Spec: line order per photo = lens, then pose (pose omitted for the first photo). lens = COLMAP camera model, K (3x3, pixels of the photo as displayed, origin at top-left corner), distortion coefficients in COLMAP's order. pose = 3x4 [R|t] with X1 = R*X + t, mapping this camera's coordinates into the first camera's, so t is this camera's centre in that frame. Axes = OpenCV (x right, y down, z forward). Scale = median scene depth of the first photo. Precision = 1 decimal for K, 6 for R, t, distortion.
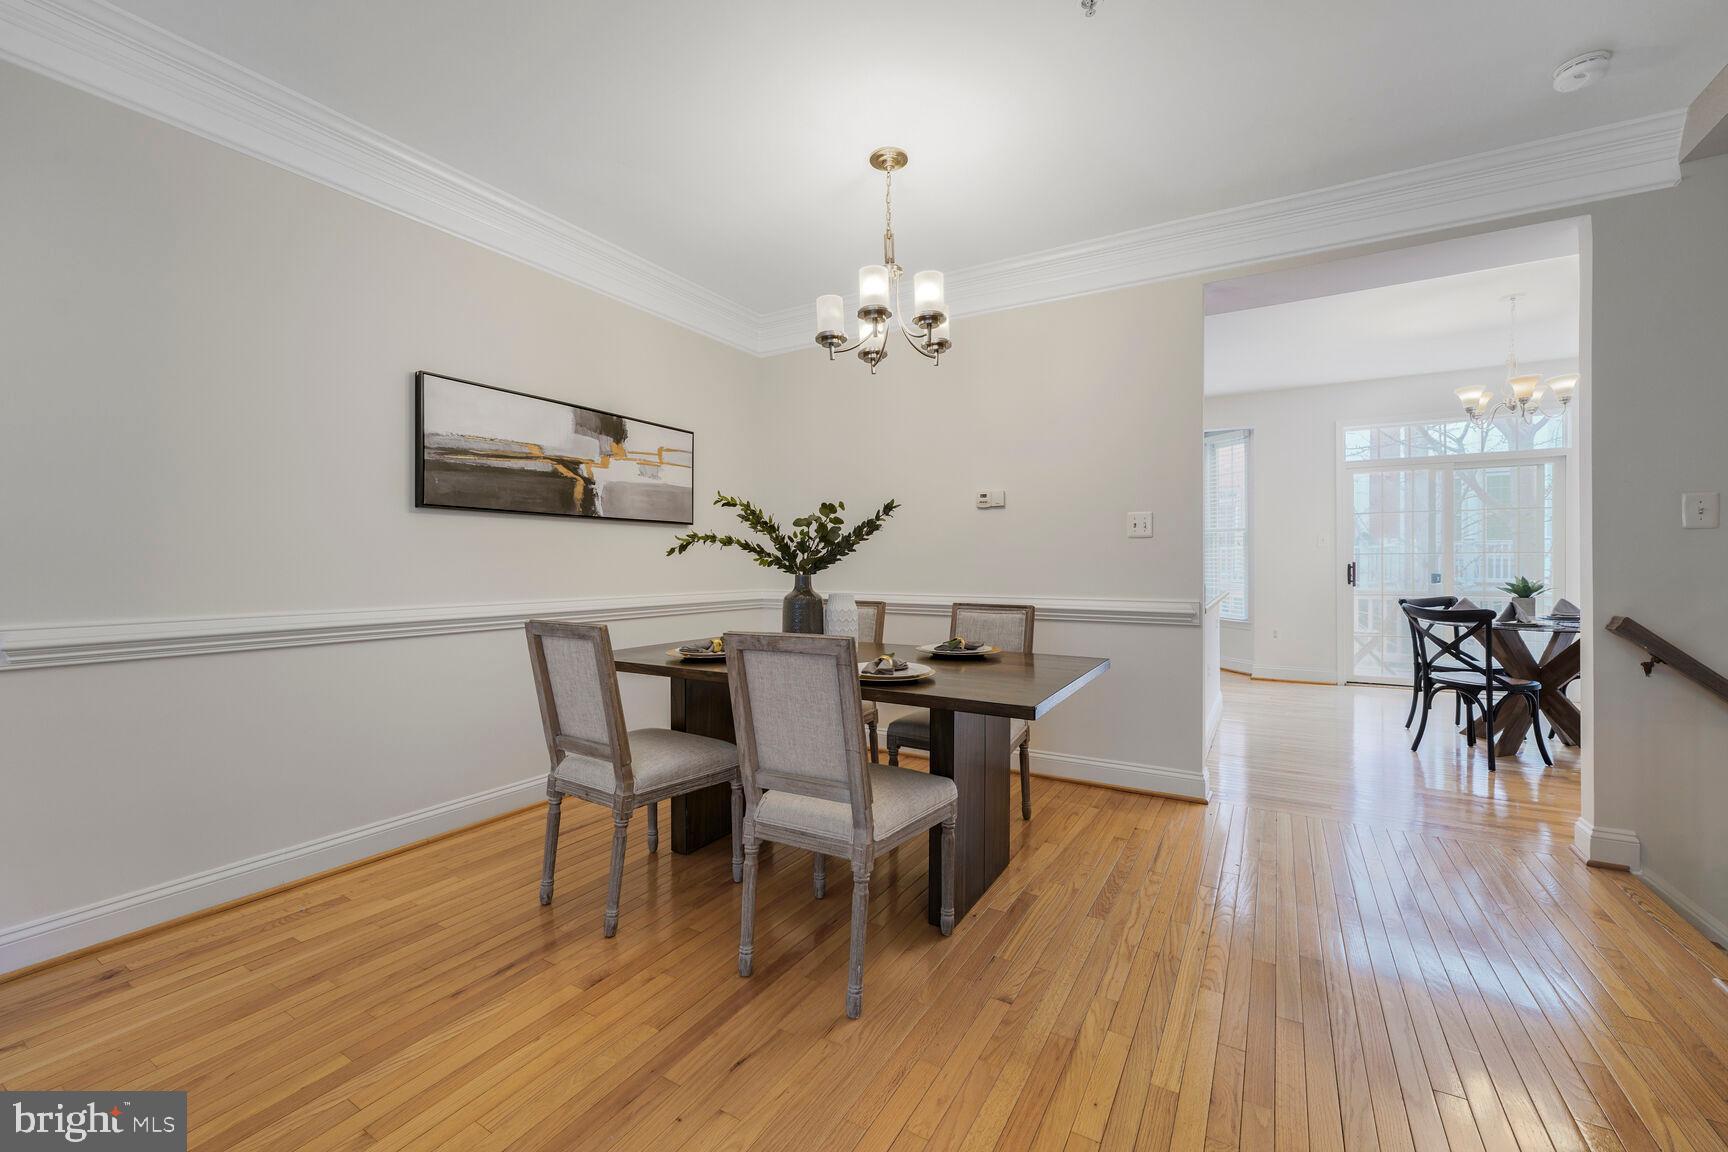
lens RADIAL K [[688.9, 0, 867.7], [0, 688.9, 571.2], [0, 0, 1]] dist [-0.002546, 0.000576]
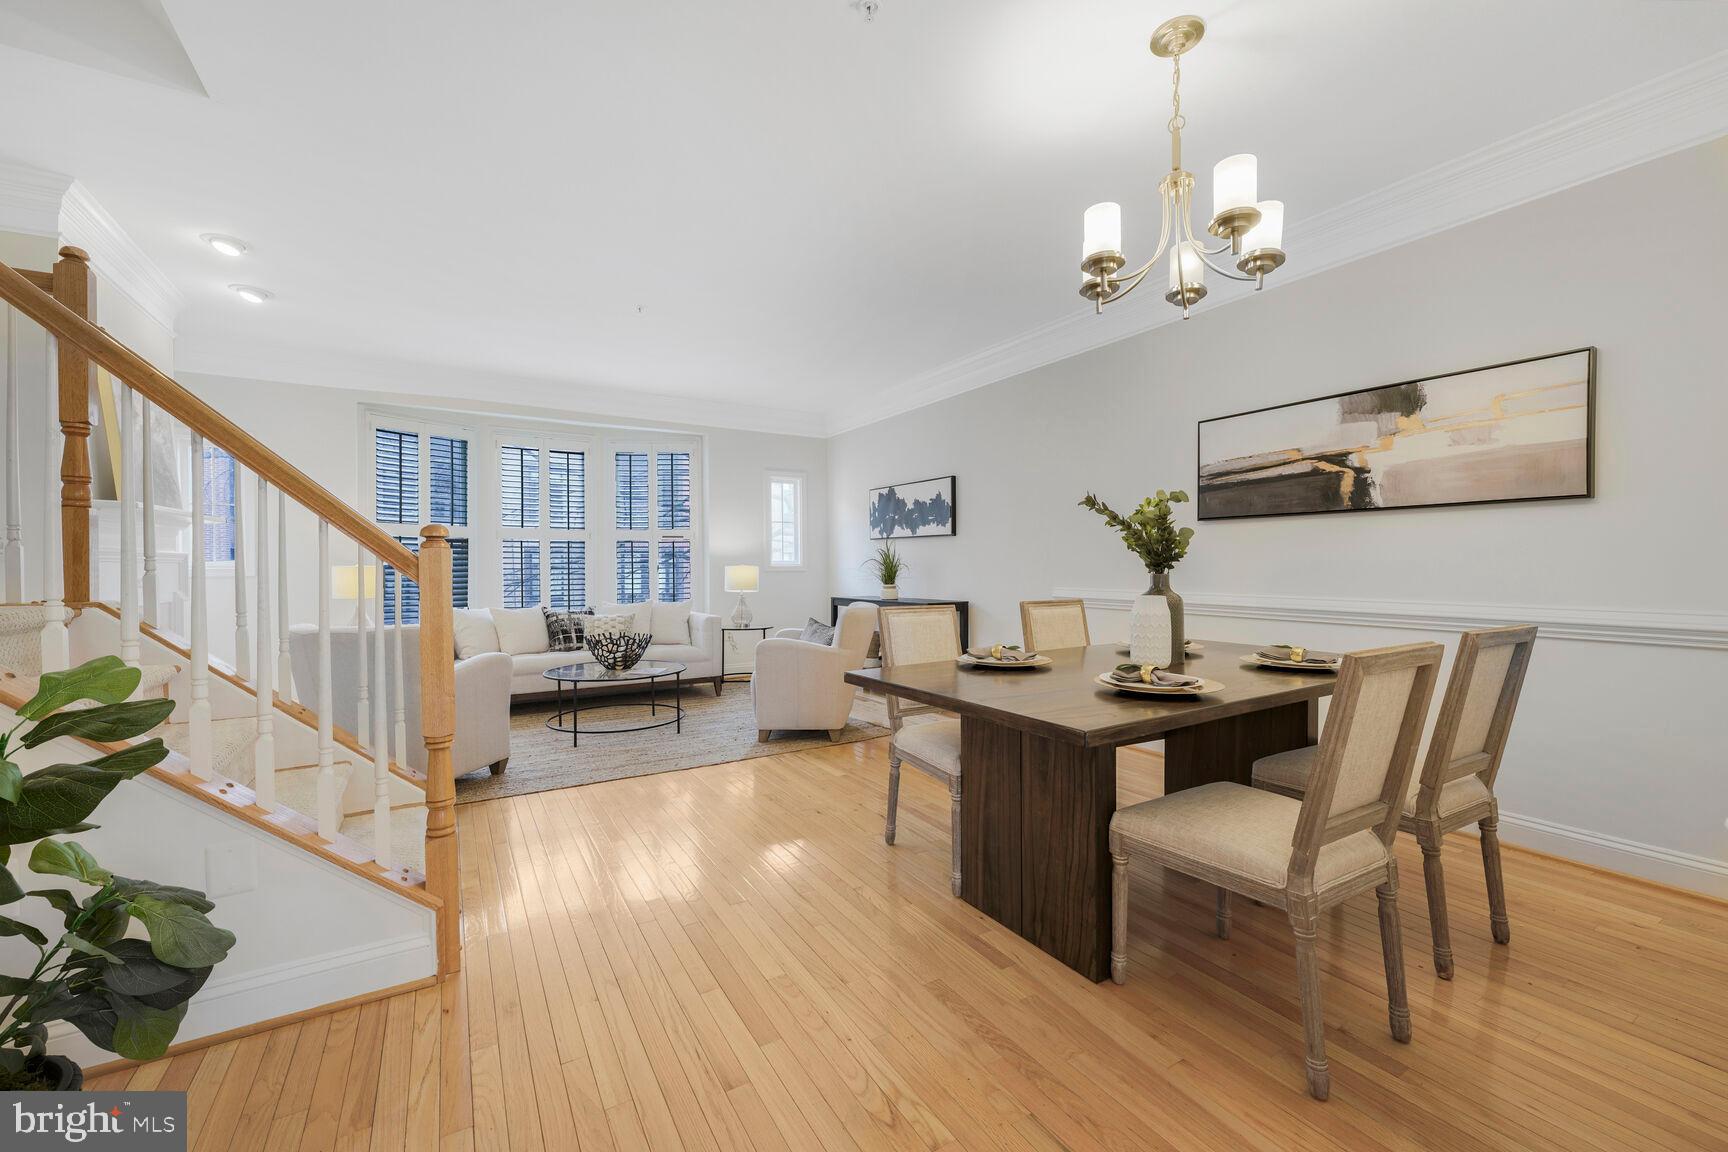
lens RADIAL K [[688.9, 0, 857.2], [0, 688.9, 571.1], [0, 0, 1]] dist [-0.002546, 0.000576]
pose [[-0.465598, 0.010919, -0.884929, 0.735432], [-0.002949, 0.999899, 0.013889, -0.008632], [0.884991, 0.009076, -0.465519, 0.860578]]
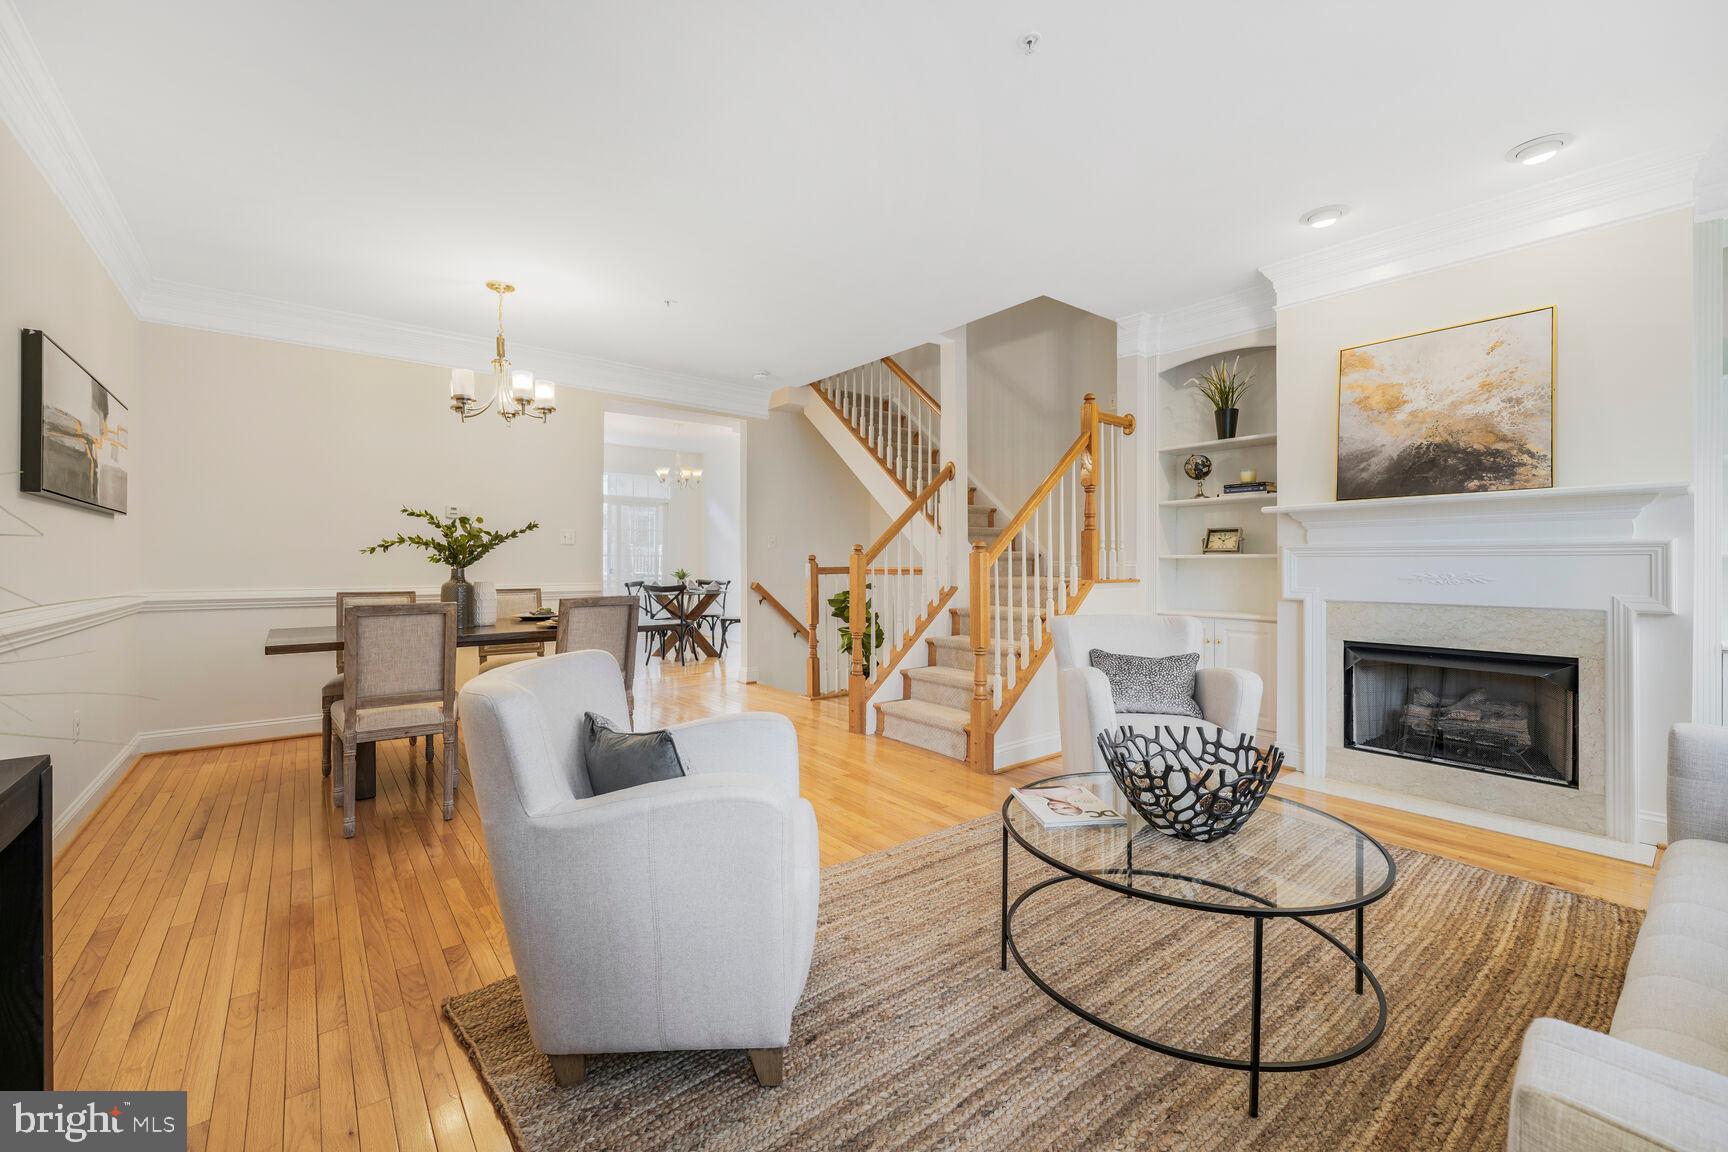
lens RADIAL K [[688.9, 0, 857.0], [0, 688.9, 564.6], [0, 0, 1]] dist [-0.002546, 0.000576]
pose [[0.347480, 0.001106, 0.937687, -0.910021], [-0.005878, 0.999982, 0.000999, -0.006760], [-0.937669, -0.005859, 0.347480, -0.193906]]
